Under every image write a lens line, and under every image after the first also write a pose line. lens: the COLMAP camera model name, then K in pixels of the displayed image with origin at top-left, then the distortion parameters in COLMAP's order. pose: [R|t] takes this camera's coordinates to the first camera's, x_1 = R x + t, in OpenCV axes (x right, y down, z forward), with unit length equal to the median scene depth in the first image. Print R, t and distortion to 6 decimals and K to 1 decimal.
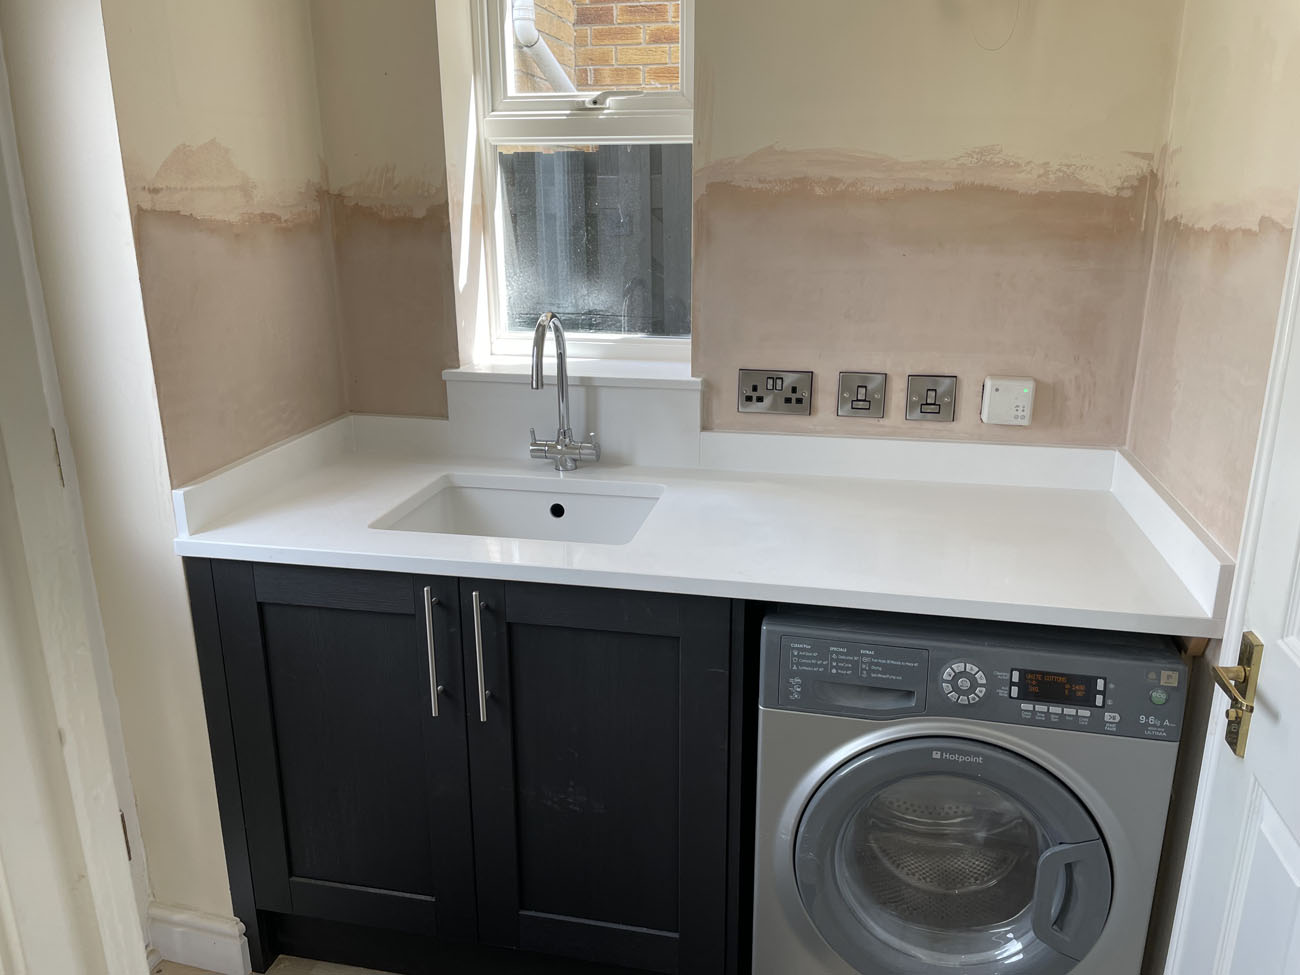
lens RADIAL K [[985.2, 0, 652.3], [0, 985.2, 486.3], [0, 0, 1]] dist [0.037737, -0.006847]
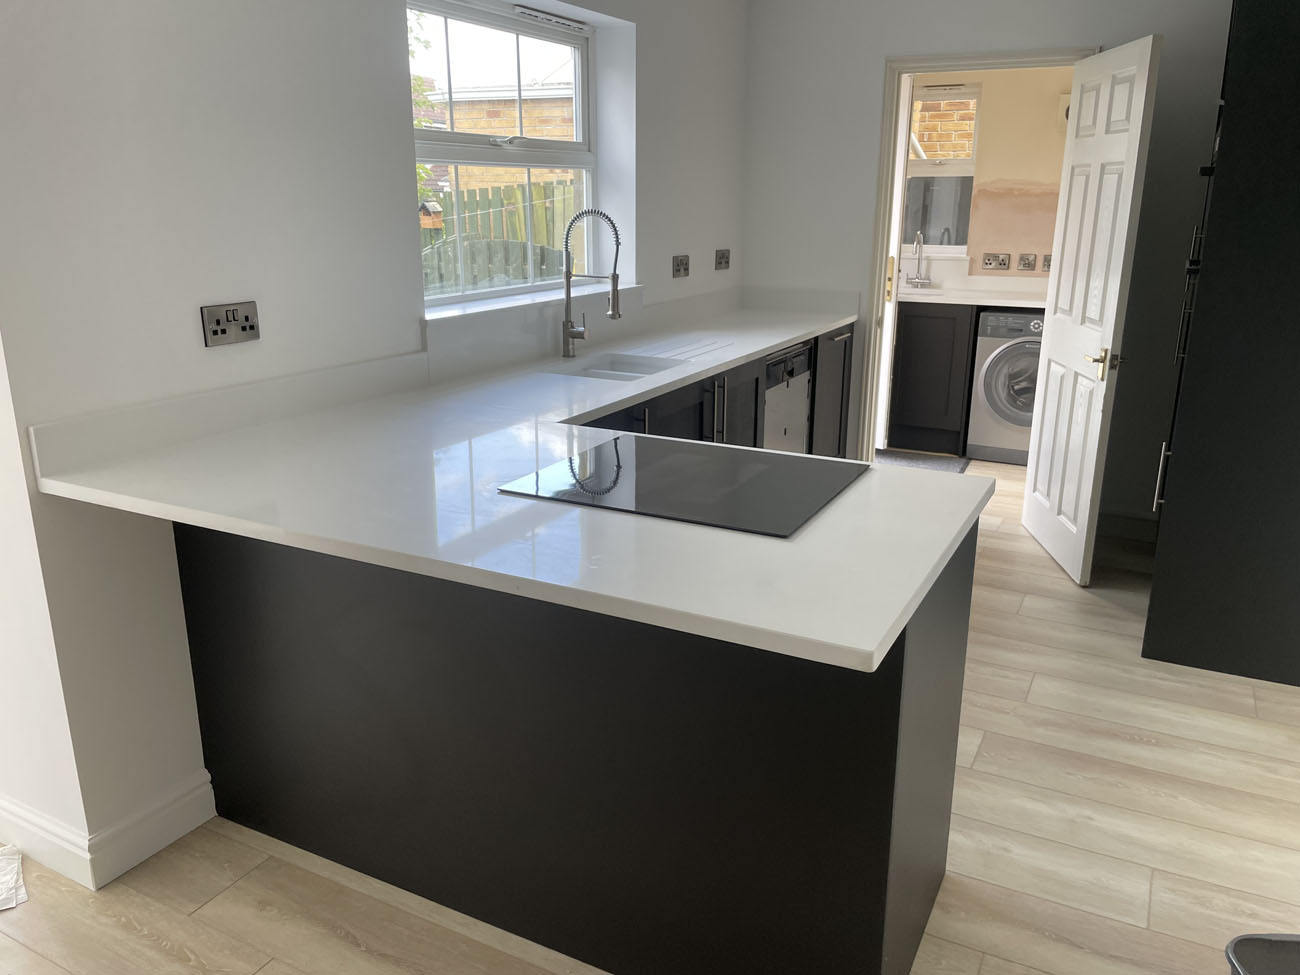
lens RADIAL K [[985.2, 0, 648.1], [0, 985.2, 487.6], [0, 0, 1]] dist [0.037737, -0.006847]
pose [[0.962803, 0.085605, -0.256284, -0.057441], [-0.087740, 0.996139, 0.003116, 0.651016], [0.255561, 0.019486, 0.966597, -2.082561]]
